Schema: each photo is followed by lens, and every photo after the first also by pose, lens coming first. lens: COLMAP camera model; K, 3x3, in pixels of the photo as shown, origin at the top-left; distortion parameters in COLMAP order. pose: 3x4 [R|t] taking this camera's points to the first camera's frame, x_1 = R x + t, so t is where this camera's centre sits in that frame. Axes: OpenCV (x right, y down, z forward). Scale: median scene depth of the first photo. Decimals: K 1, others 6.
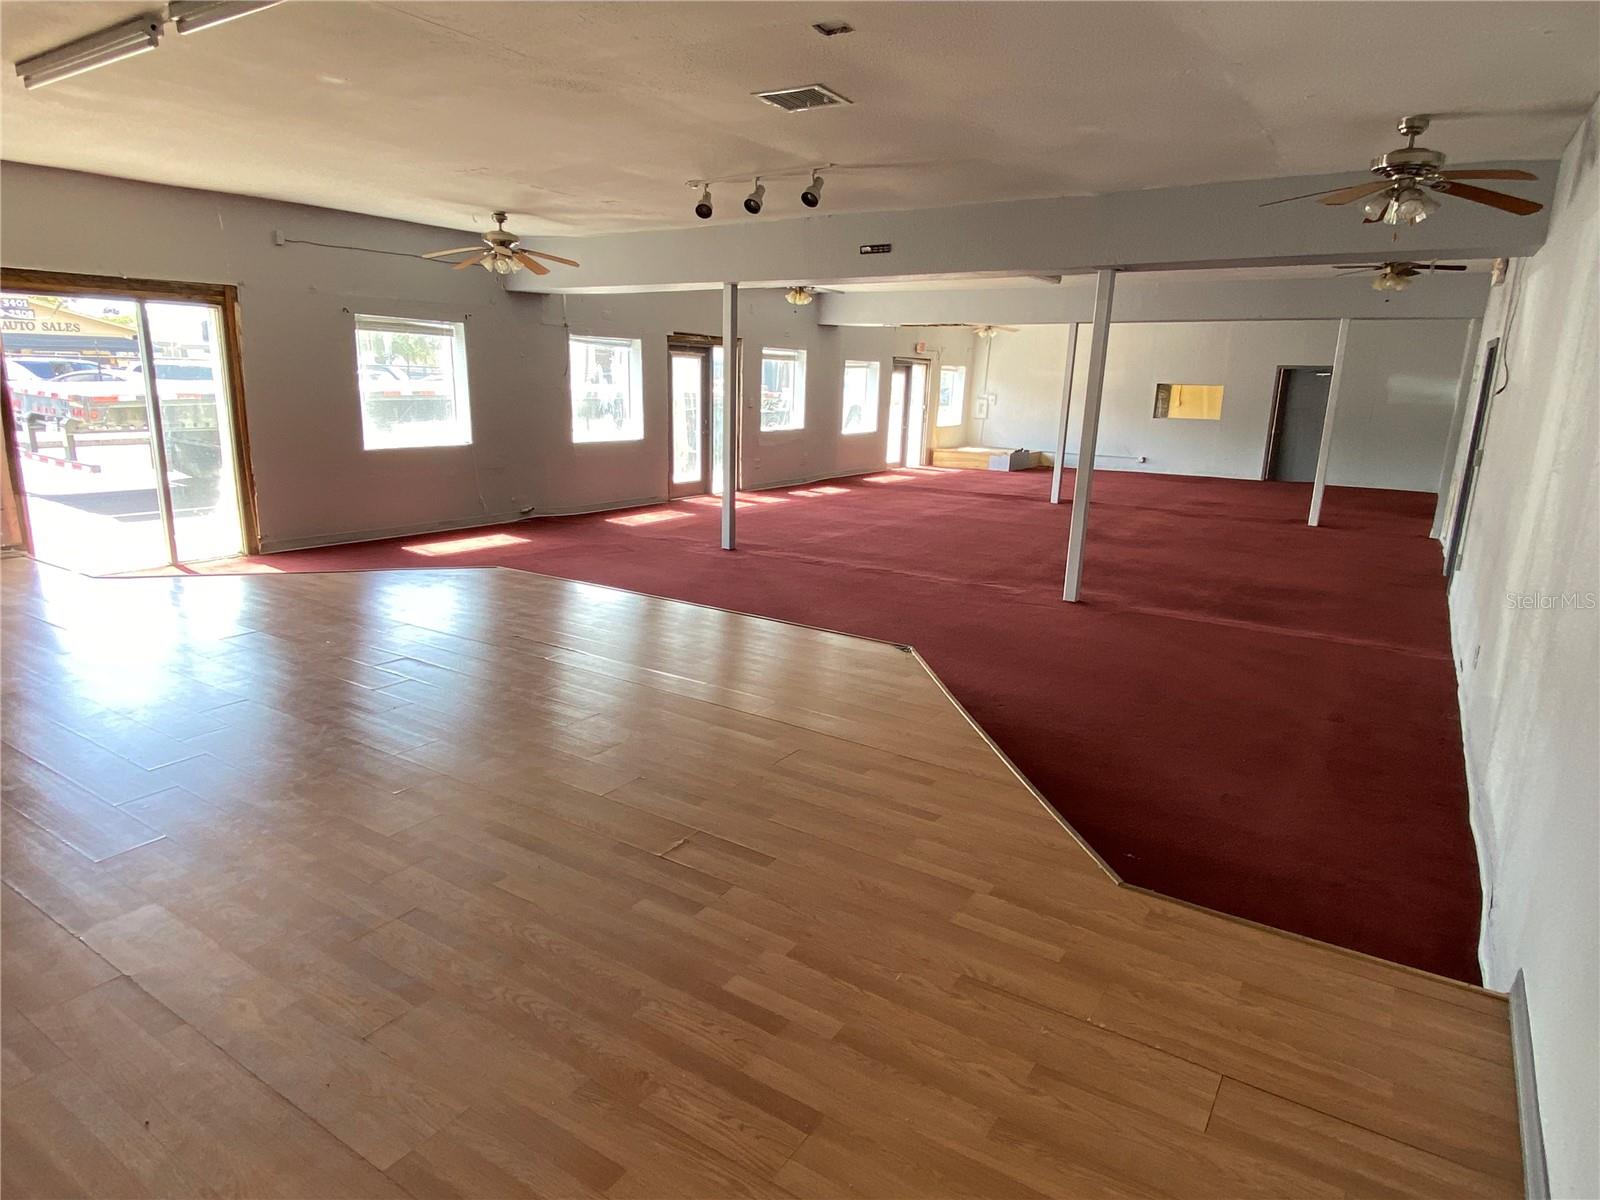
lens RADIAL K [[953.4, 0, 781.3], [0, 953.4, 617.5], [0, 0, 1]] dist [0.045172, -0.041276]
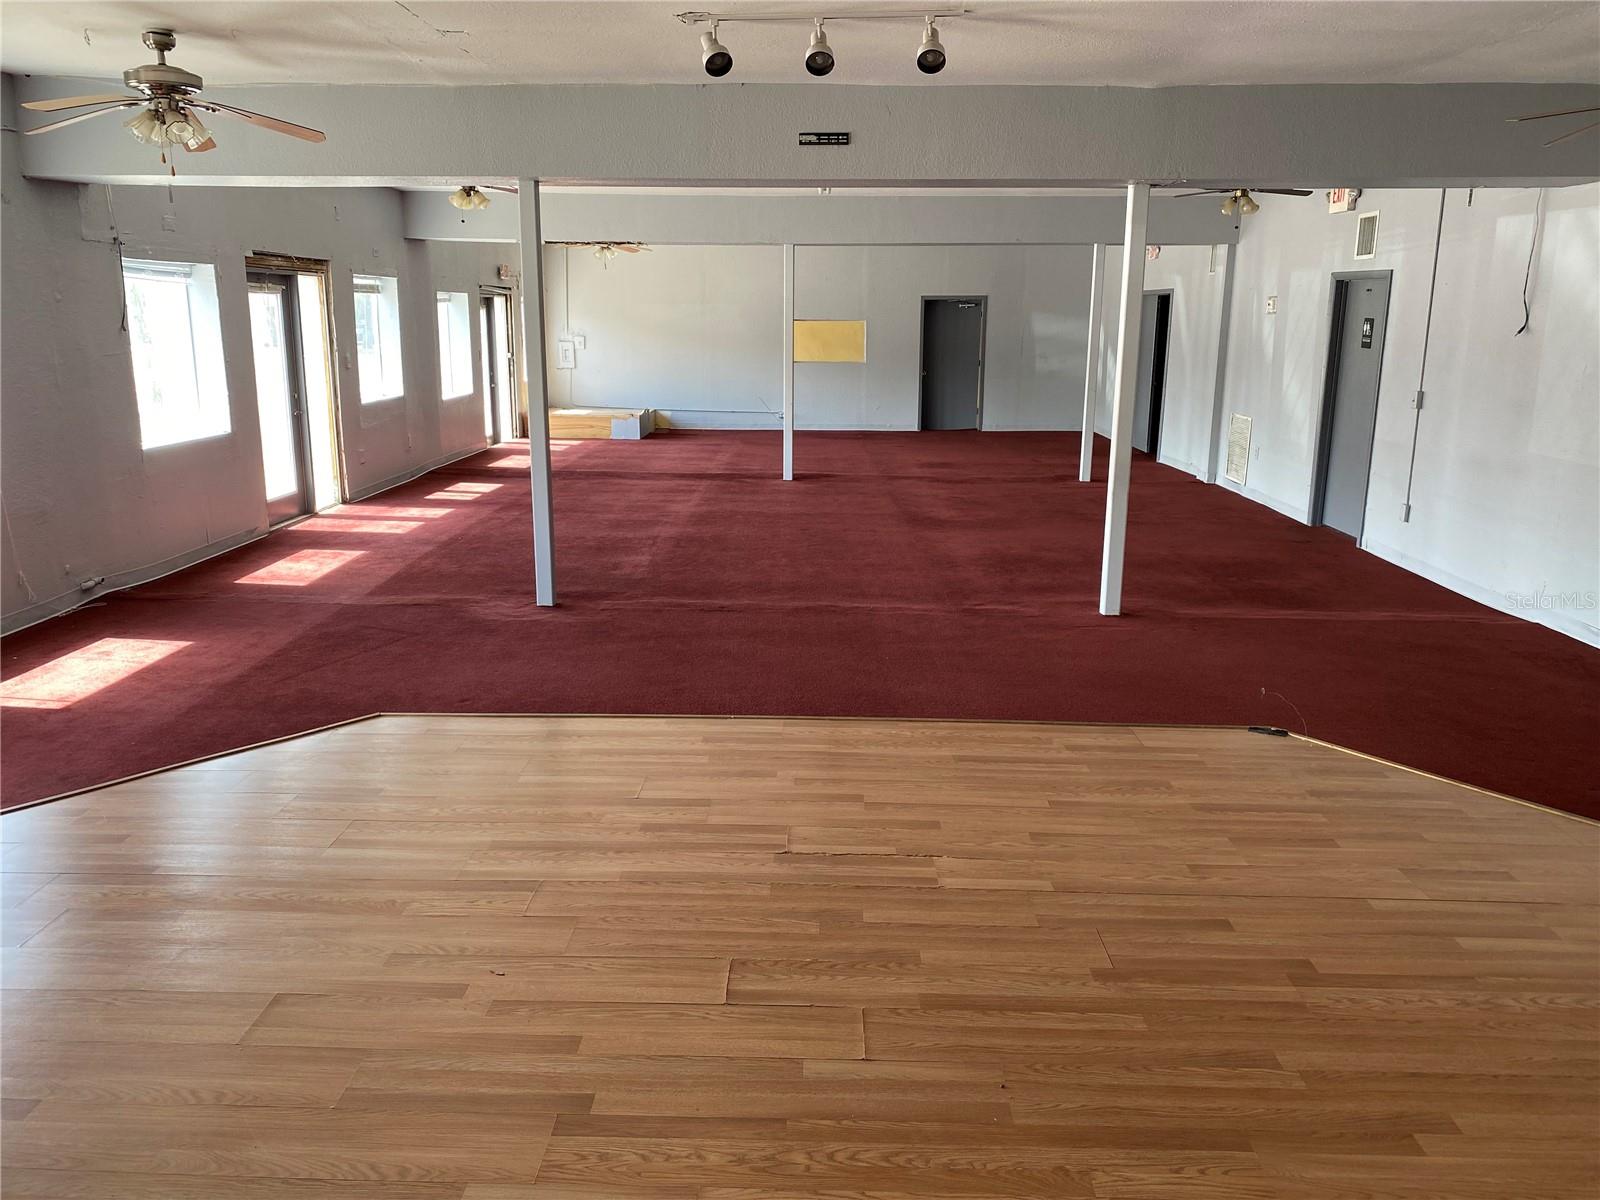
lens RADIAL K [[1243.3, 0, 798.3], [0, 1243.3, 586.5], [0, 0, 1]] dist [0.026519, -0.032383]
pose [[0.843320, -0.133942, 0.520452, -0.503981], [0.145610, 0.989167, 0.018627, -0.113345], [-0.517309, 0.060074, 0.853687, 0.344583]]
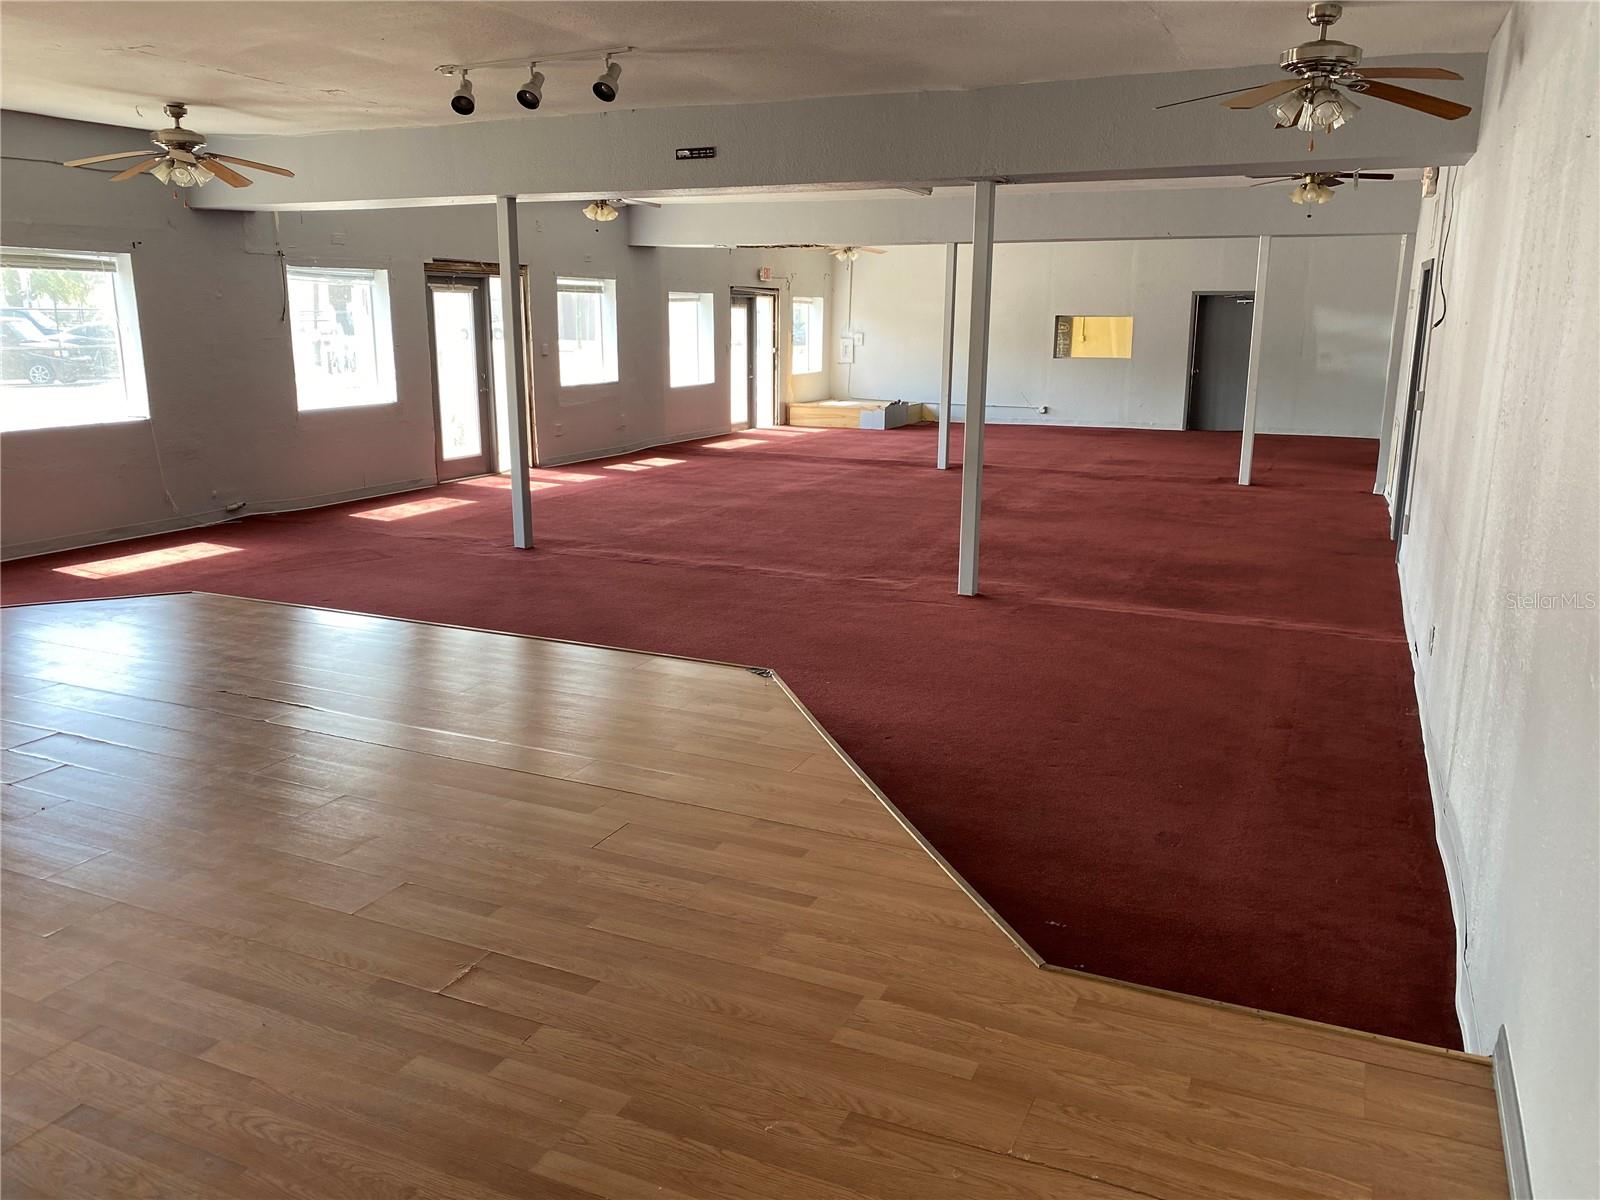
lens RADIAL K [[1243.3, 0, 799.2], [0, 1243.3, 598.3], [0, 0, 1]] dist [0.026519, -0.032383]
pose [[0.986387, -0.054693, 0.155076, 0.006328], [0.057477, 0.998255, -0.013520, -0.010381], [-0.154066, 0.022249, 0.987810, 0.004879]]
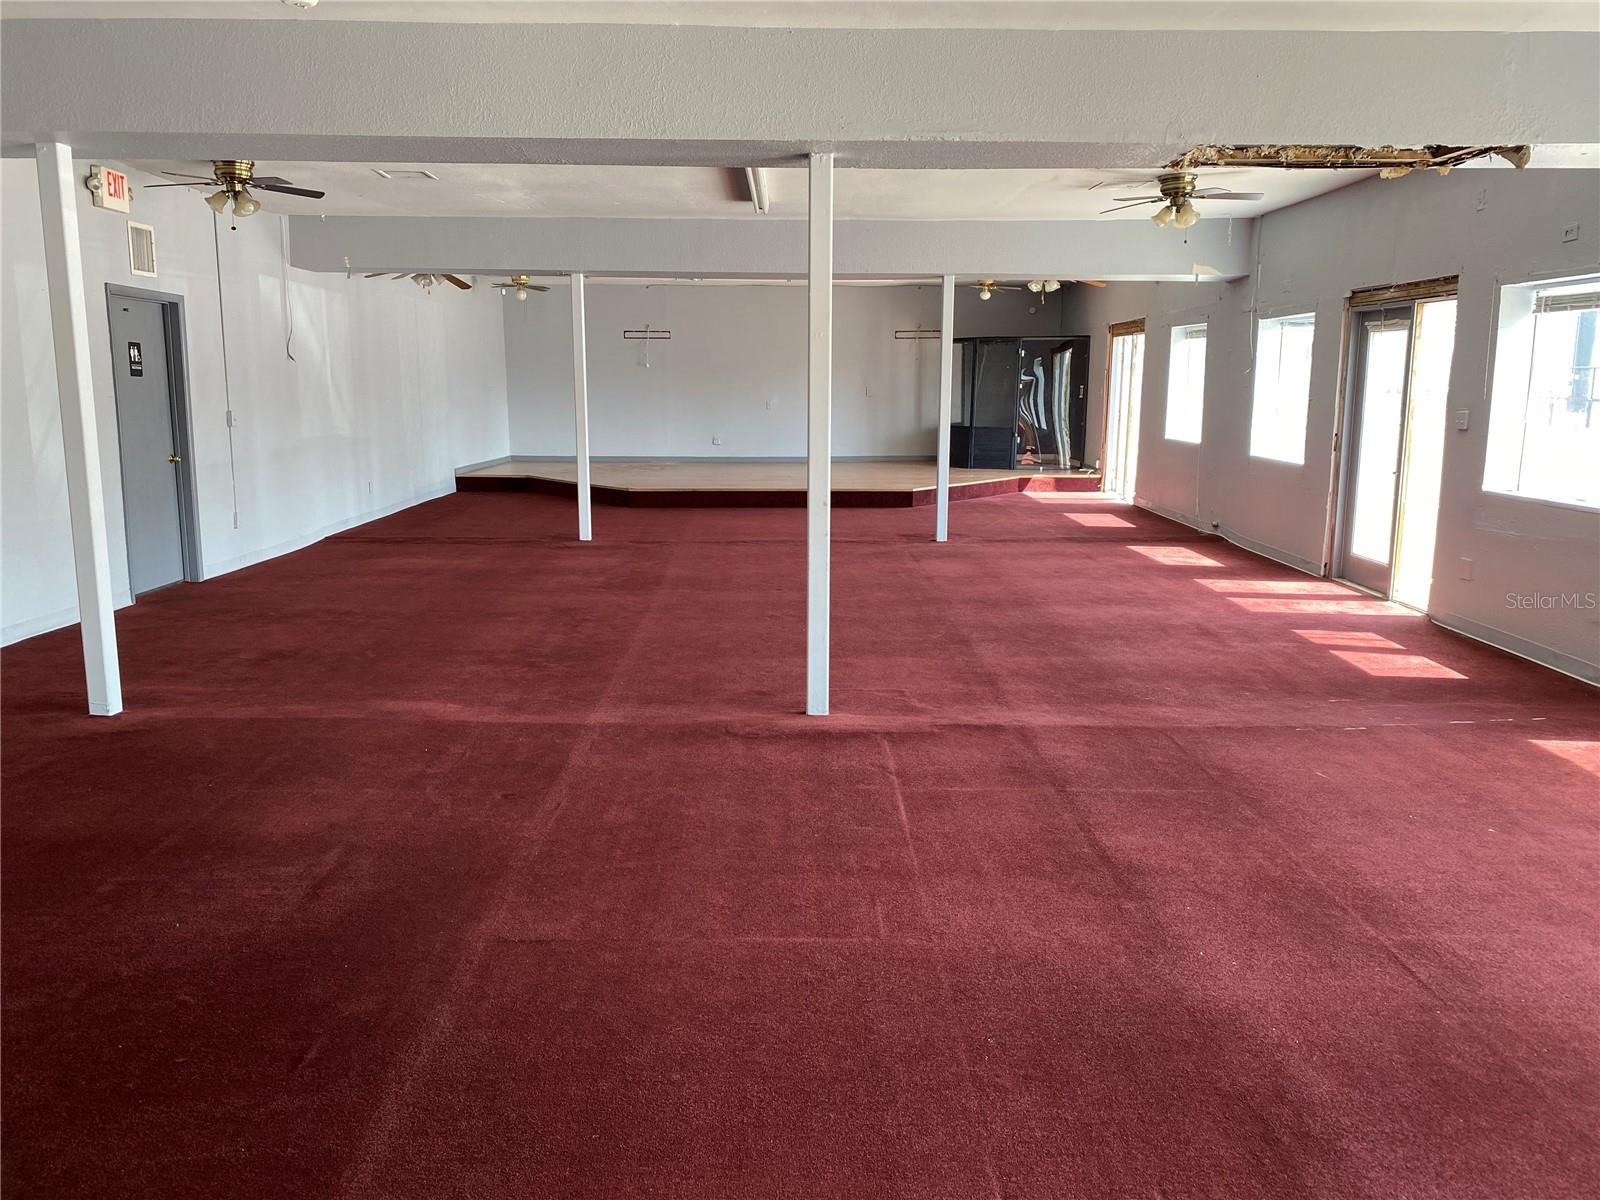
lens RADIAL K [[1243.3, 0, 807.1], [0, 1243.3, 595.8], [0, 0, 1]] dist [0.026519, -0.032383]
pose [[-0.840687, 0.063907, -0.537737, 1.107535], [-0.159812, 0.919505, 0.359125, -0.675405], [0.517403, 0.387849, -0.762803, 2.861654]]
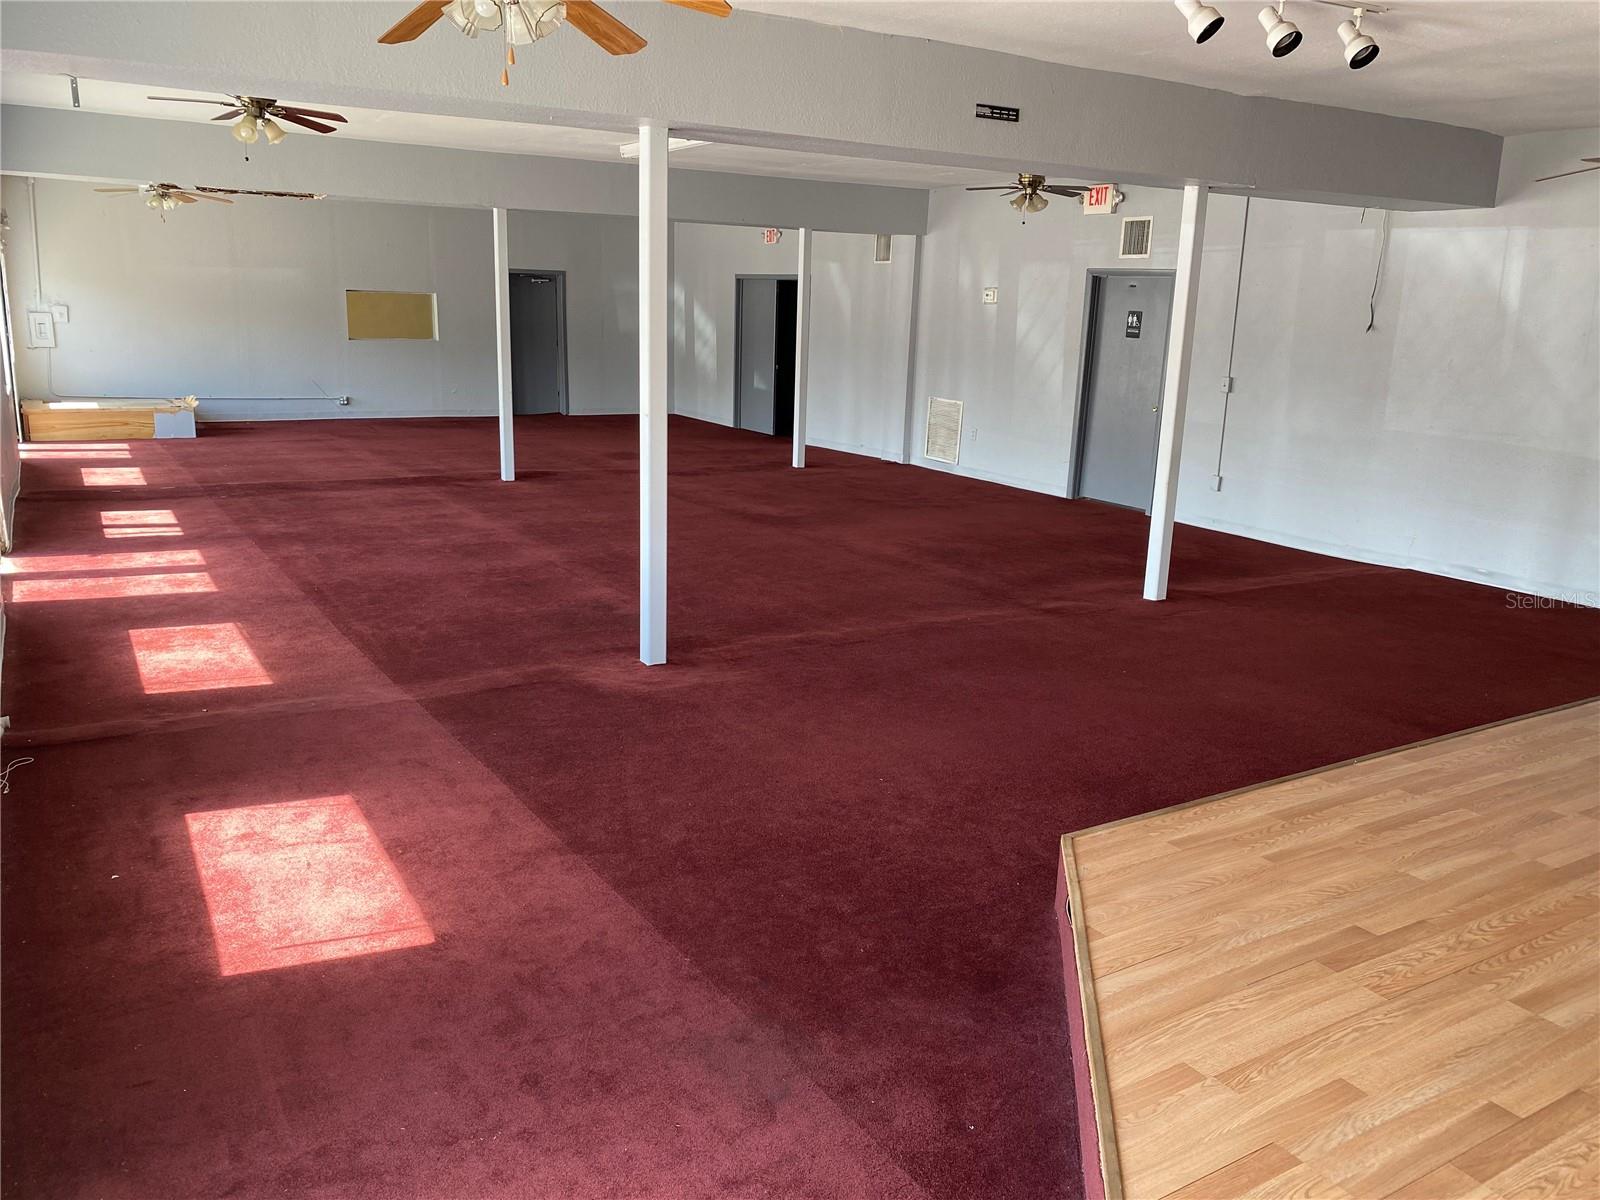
lens RADIAL K [[1243.3, 0, 807.7], [0, 1243.3, 594.2], [0, 0, 1]] dist [0.026519, -0.032383]
pose [[0.421061, -0.221192, 0.879649, -0.872019], [0.201791, 0.968349, 0.146905, -0.279168], [-0.884301, 0.115649, 0.452368, 0.954394]]
